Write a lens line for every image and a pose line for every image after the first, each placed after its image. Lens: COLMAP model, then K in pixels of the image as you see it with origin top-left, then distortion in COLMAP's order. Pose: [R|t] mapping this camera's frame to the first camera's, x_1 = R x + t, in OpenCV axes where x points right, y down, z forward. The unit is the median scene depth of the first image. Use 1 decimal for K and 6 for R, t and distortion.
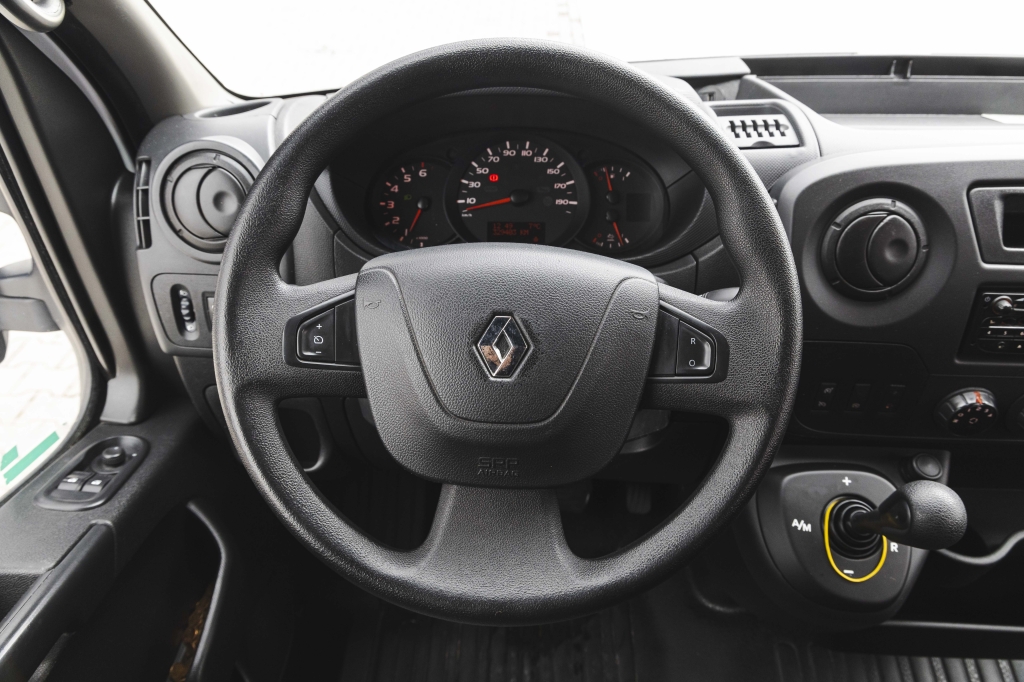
lens RADIAL K [[696.2, 0, 512.0], [0, 696.2, 341.0], [0, 0, 1]] dist [0.004394, 0.000541]
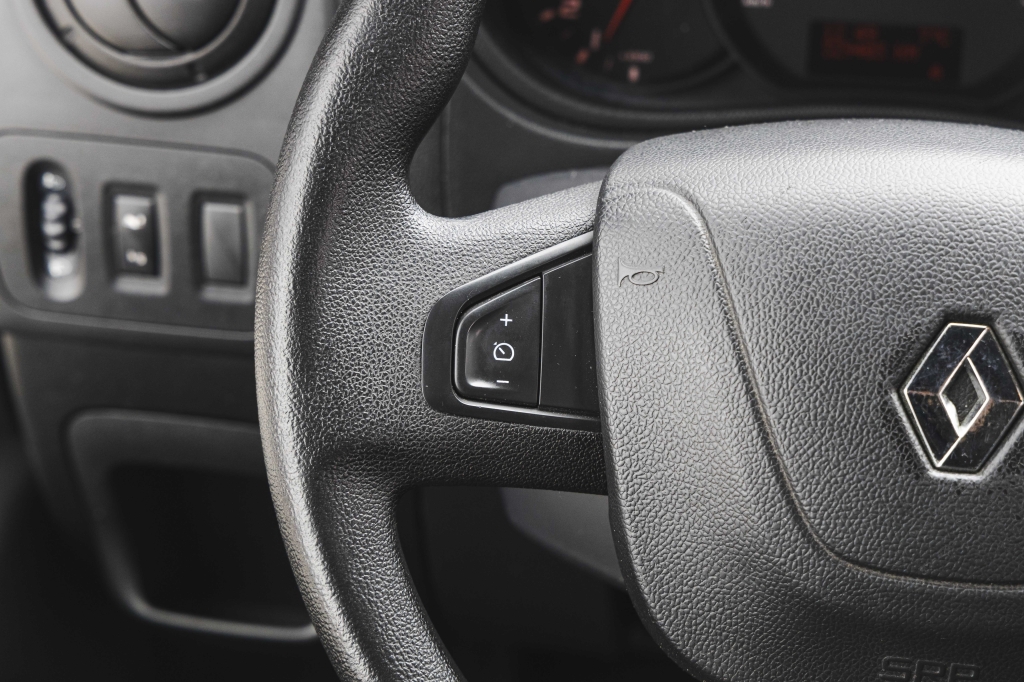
lens RADIAL K [[2072.3, 0, 512.0], [0, 2072.3, 341.0], [0, 0, 1]] dist [0.035107, 0.127765]
pose [[0.996977, 0.052583, -0.057204, -0.204688], [-0.050096, 0.997772, 0.044060, -0.064126], [0.059394, -0.041061, 0.997390, -0.244462]]
